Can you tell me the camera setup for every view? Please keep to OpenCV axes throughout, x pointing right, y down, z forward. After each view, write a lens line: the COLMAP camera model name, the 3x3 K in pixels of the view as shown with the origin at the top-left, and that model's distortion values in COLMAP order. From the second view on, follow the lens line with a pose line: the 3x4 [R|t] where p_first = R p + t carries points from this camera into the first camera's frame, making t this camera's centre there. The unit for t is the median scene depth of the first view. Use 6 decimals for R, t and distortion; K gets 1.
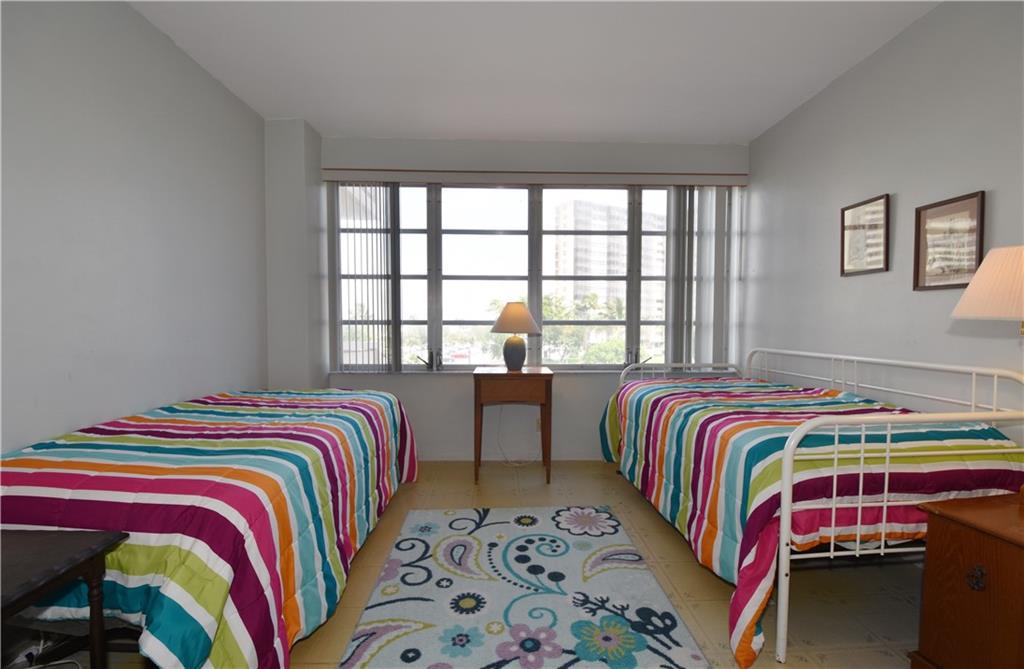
lens RADIAL K [[455.4, 0, 515.0], [0, 455.4, 346.9], [0, 0, 1]] dist [0.009104, -0.019159]
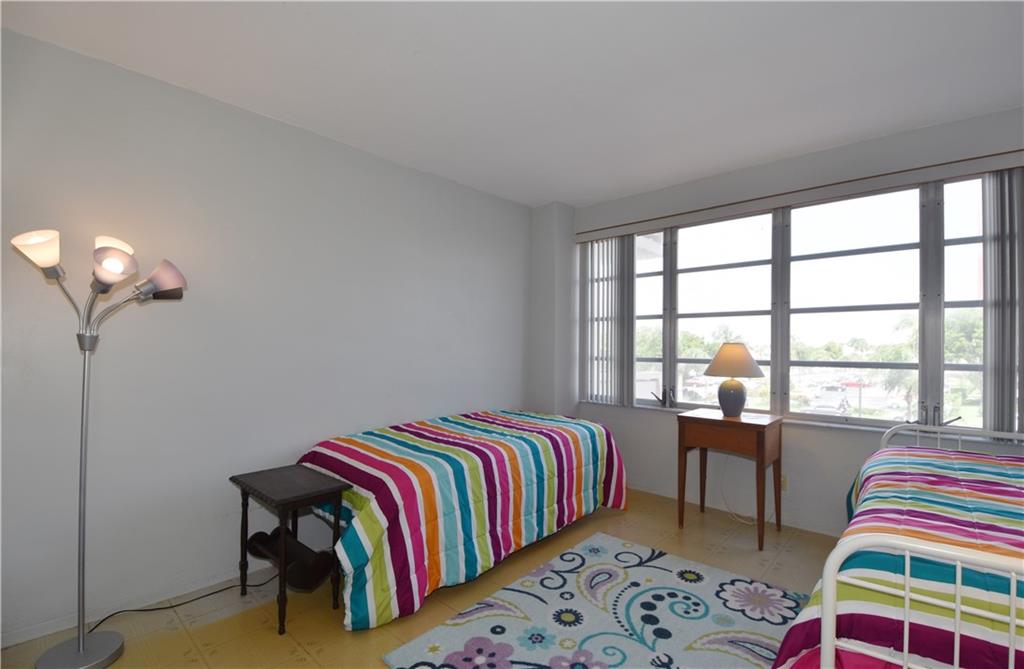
lens RADIAL K [[455.4, 0, 515.0], [0, 455.4, 346.9], [0, 0, 1]] dist [0.009104, -0.019159]
pose [[0.717358, 0.002944, -0.696699, 0.428016], [-0.033645, 0.998971, -0.030422, -0.060280], [0.695892, 0.045264, 0.716718, 0.031060]]
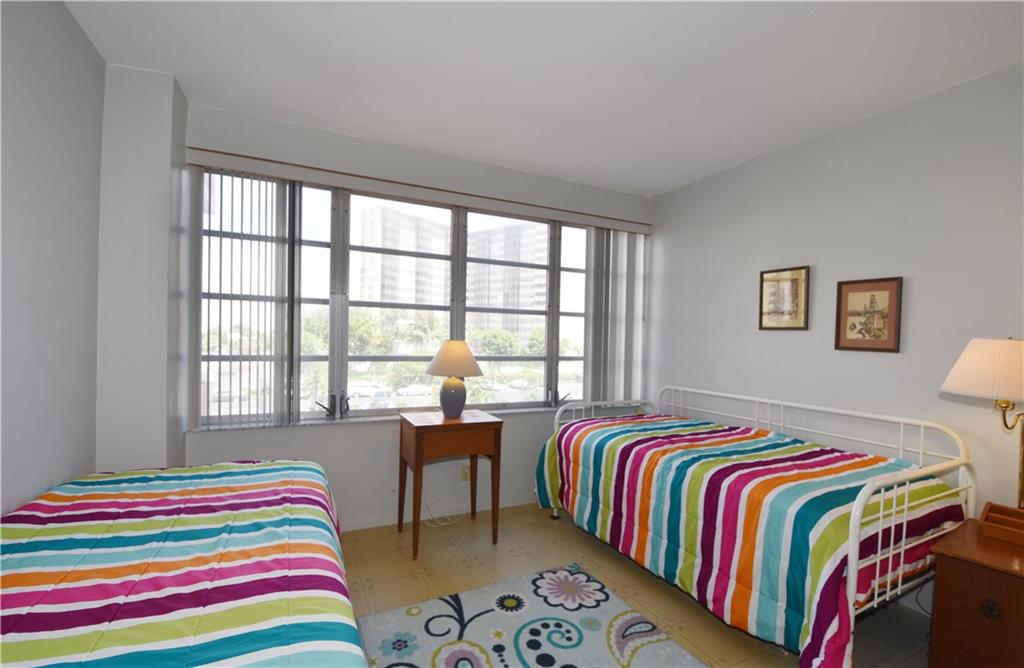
lens RADIAL K [[455.4, 0, 515.0], [0, 455.4, 346.4], [0, 0, 1]] dist [0.009104, -0.019159]
pose [[0.912289, 0.012741, 0.409349, -0.326649], [-0.003062, 0.999700, -0.024293, -0.082613], [-0.409535, 0.020909, 0.912055, 0.199106]]
